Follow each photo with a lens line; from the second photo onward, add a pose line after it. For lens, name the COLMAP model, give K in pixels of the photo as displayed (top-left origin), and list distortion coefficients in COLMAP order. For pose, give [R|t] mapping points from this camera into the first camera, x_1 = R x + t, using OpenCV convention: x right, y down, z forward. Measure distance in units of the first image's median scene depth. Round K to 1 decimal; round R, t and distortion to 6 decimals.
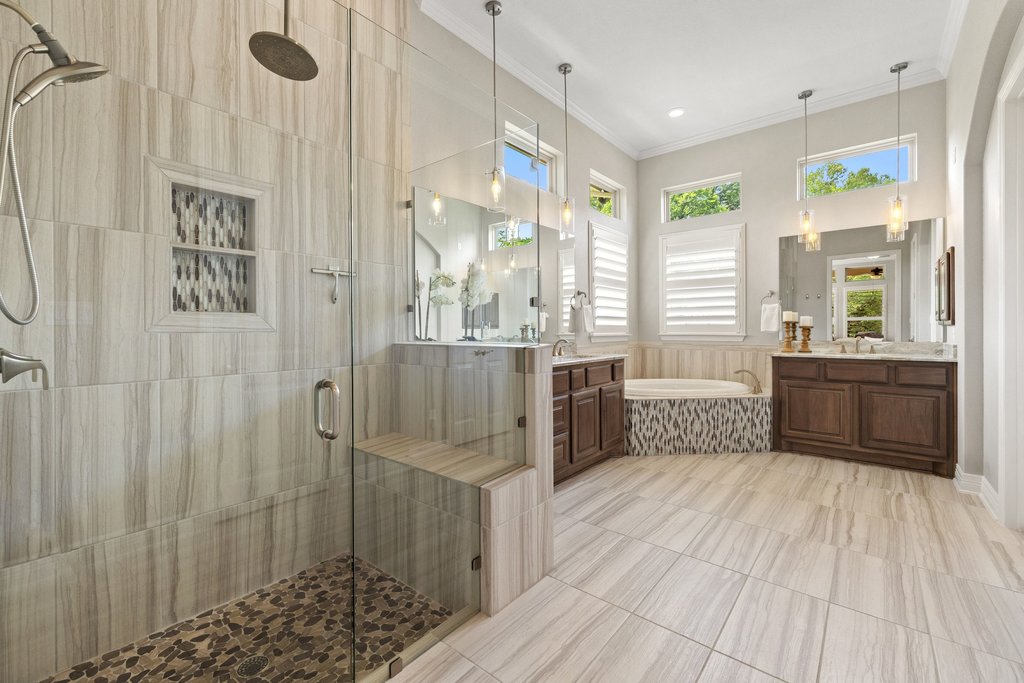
lens RADIAL K [[412.4, 0, 509.1], [0, 412.4, 331.4], [0, 0, 1]] dist [0.001985, 0.000395]
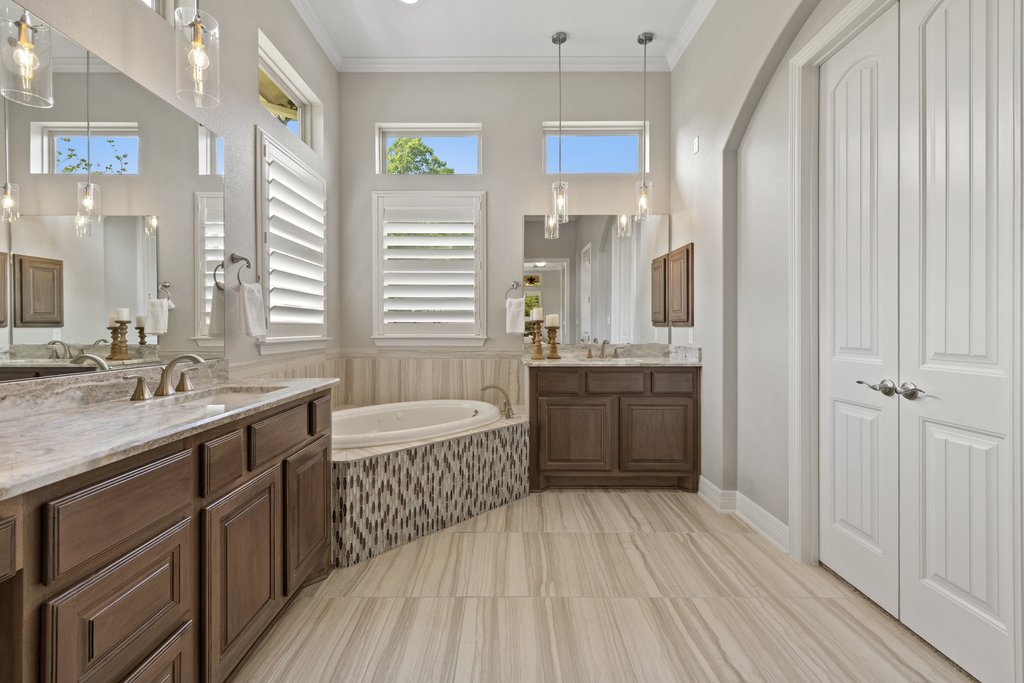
lens RADIAL K [[443.4, 0, 503.5], [0, 443.4, 328.4], [0, 0, 1]] dist [0.003088, 0.000854]
pose [[0.762922, 0.002152, 0.646486, 0.079154], [0.000407, 0.999993, -0.003810, -0.006245], [-0.646490, 0.003170, 0.762916, 0.420862]]
